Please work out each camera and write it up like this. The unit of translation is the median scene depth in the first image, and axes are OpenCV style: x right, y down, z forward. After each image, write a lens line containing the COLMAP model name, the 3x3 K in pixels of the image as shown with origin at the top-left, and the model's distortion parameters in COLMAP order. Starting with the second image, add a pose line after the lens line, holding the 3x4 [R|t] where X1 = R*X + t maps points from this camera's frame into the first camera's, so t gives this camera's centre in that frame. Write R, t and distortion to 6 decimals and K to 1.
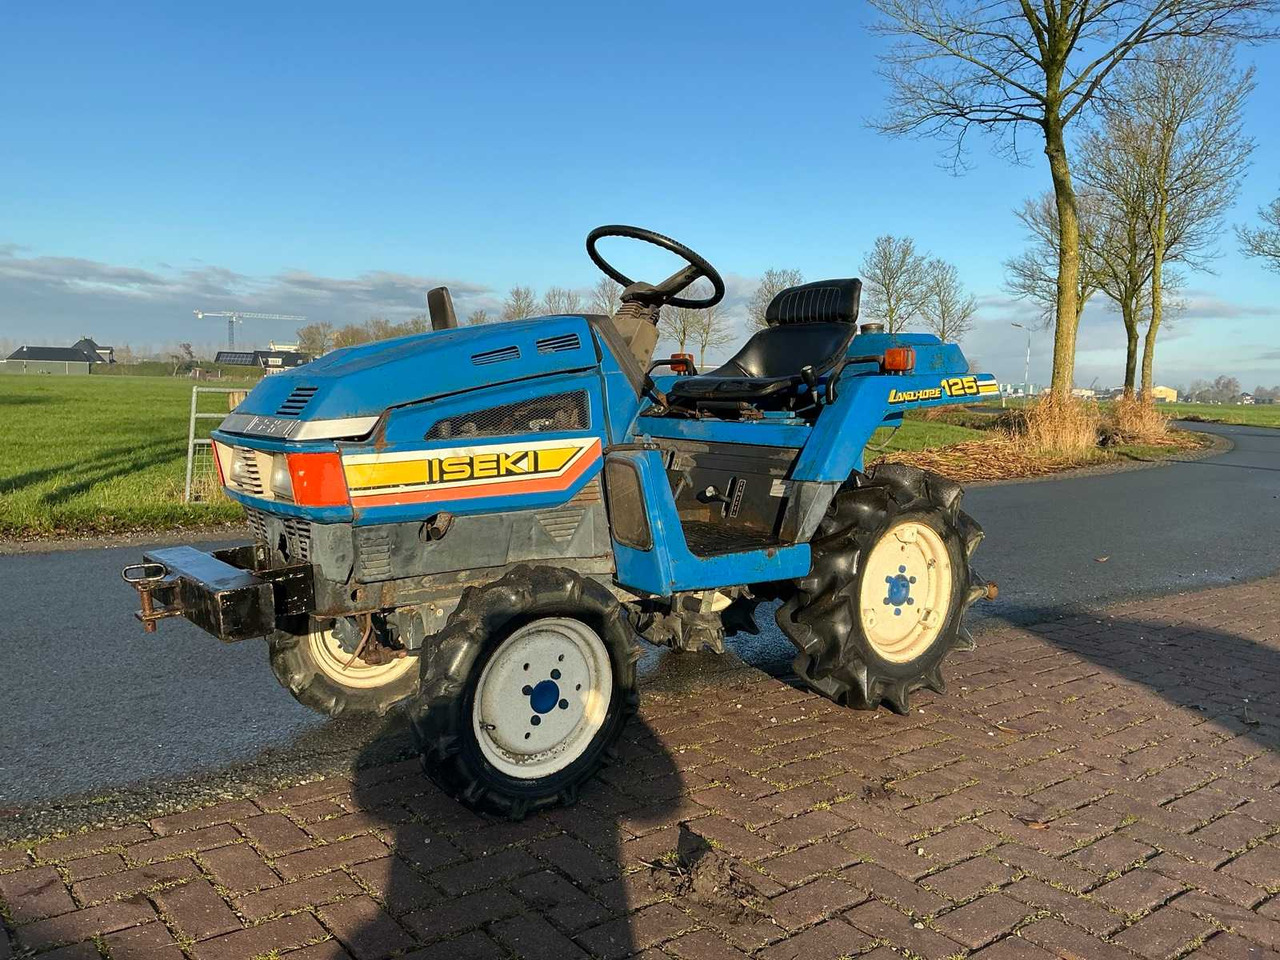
lens RADIAL K [[1065.0, 0, 636.1], [0, 1065.0, 476.3], [0, 0, 1]] dist [0.127606, -0.255375]
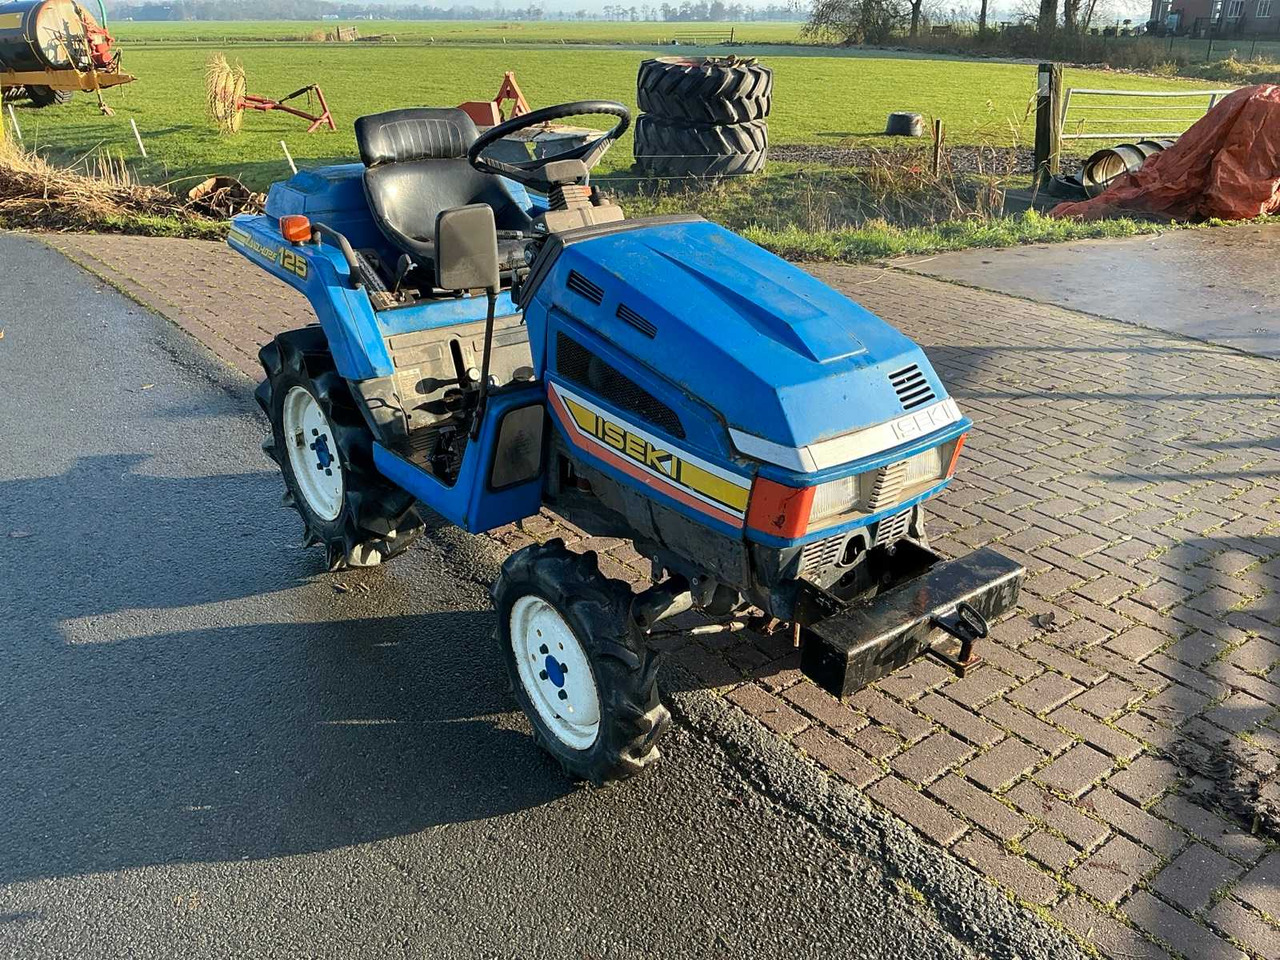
lens RADIAL K [[1082.4, 0, 602.7], [0, 1082.4, 478.8], [0, 0, 1]] dist [-0.003574, -0.002651]
pose [[0.019058, -0.419165, 0.907710, -0.101906], [0.084261, 0.905319, 0.416291, -0.034681], [-0.996261, 0.068551, 0.052573, 0.104433]]
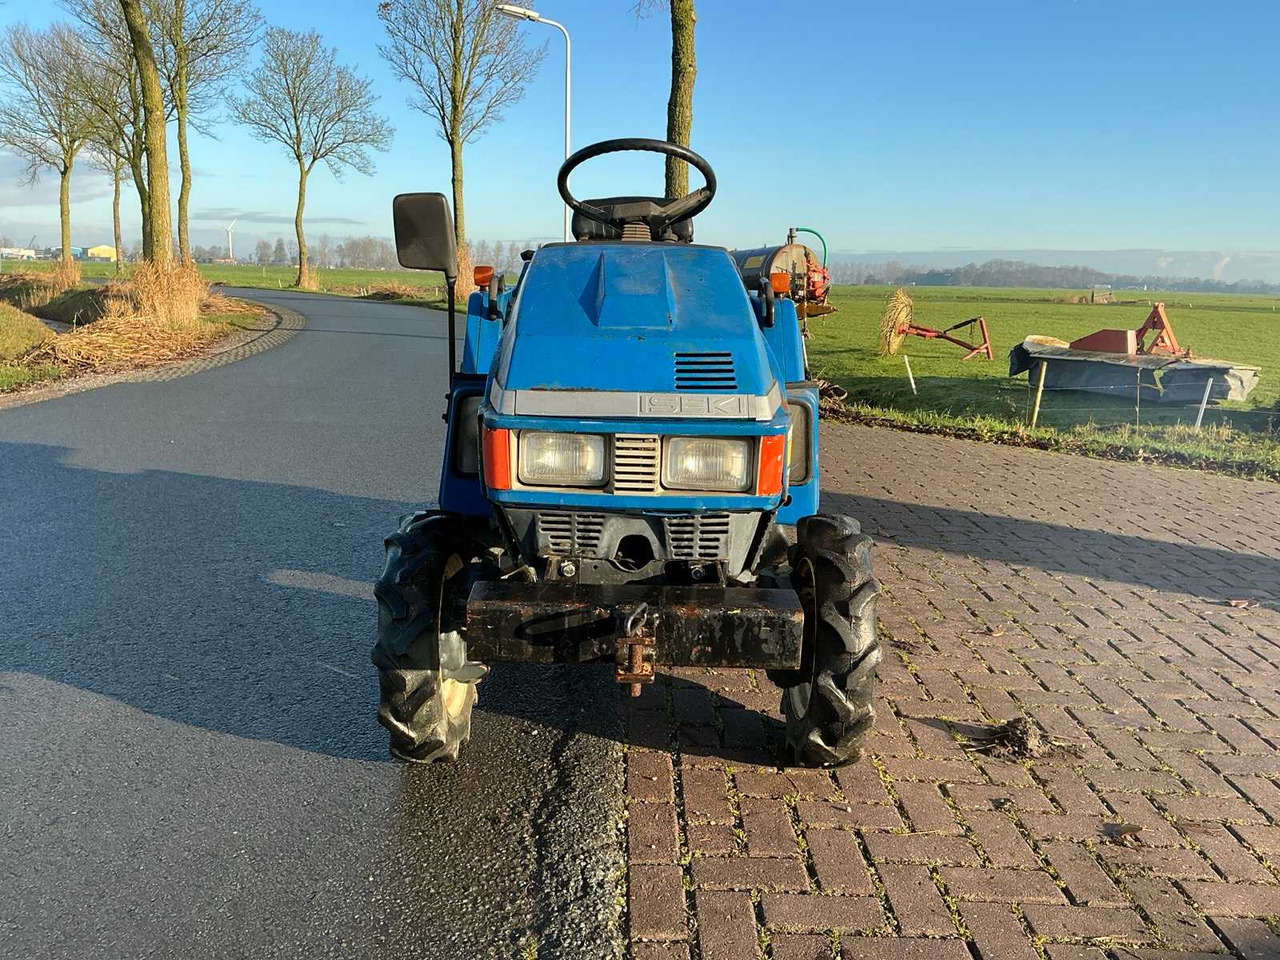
lens RADIAL K [[1065.0, 0, 636.1], [0, 1065.0, 476.3], [0, 0, 1]] dist [0.127606, -0.255375]
pose [[0.611423, -0.154776, 0.776019, -0.084115], [0.053759, 0.986543, 0.154408, -0.010126], [-0.789475, -0.052691, 0.611516, 0.046615]]
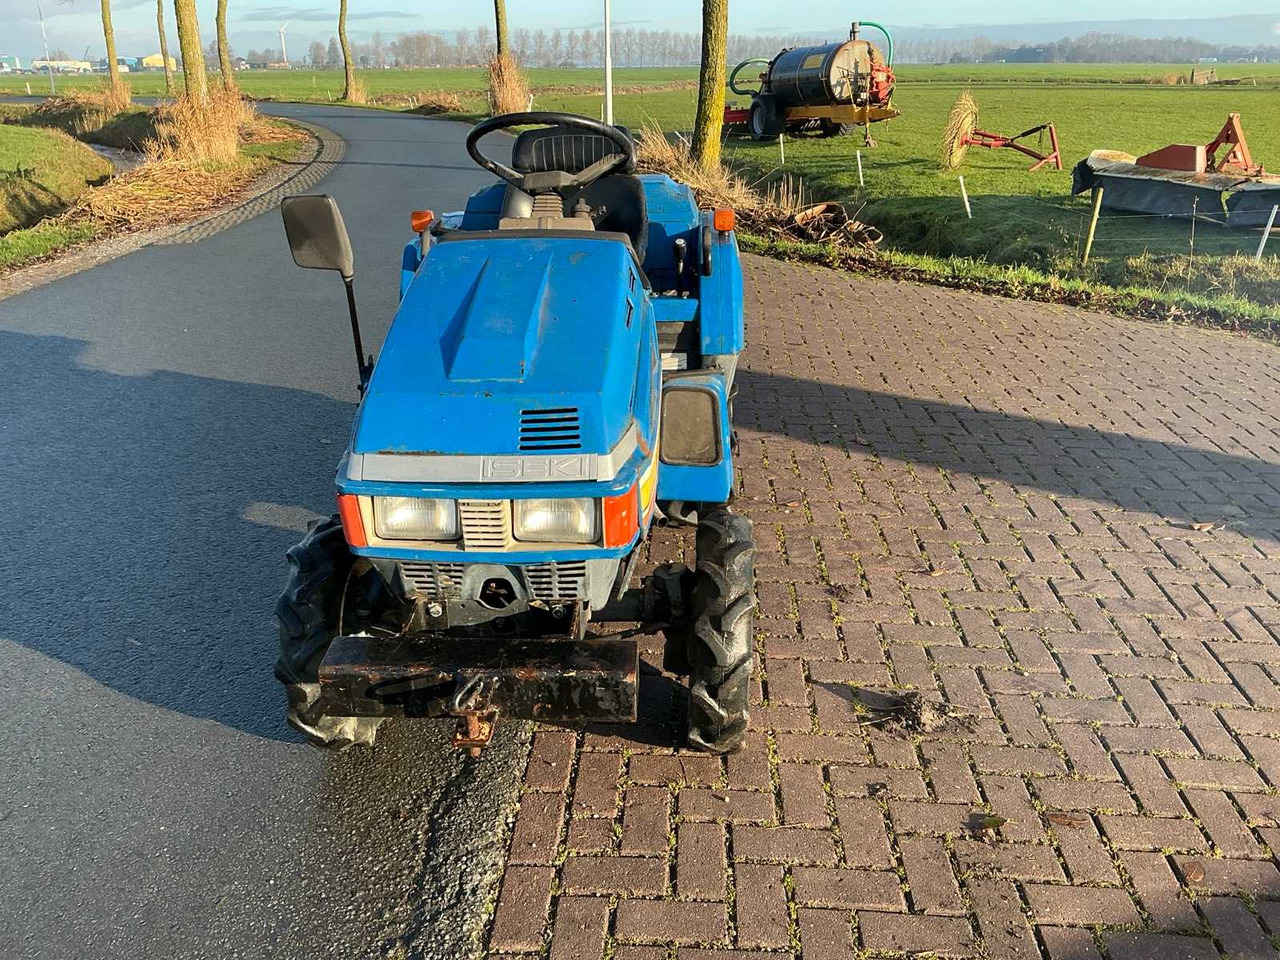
lens RADIAL K [[1065.0, 0, 636.1], [0, 1065.0, 476.3], [0, 0, 1]] dist [0.127606, -0.255375]
pose [[0.656800, -0.299649, 0.691971, -0.072406], [0.087370, 0.941715, 0.324868, -0.025222], [-0.748986, -0.152916, 0.644699, 0.035933]]
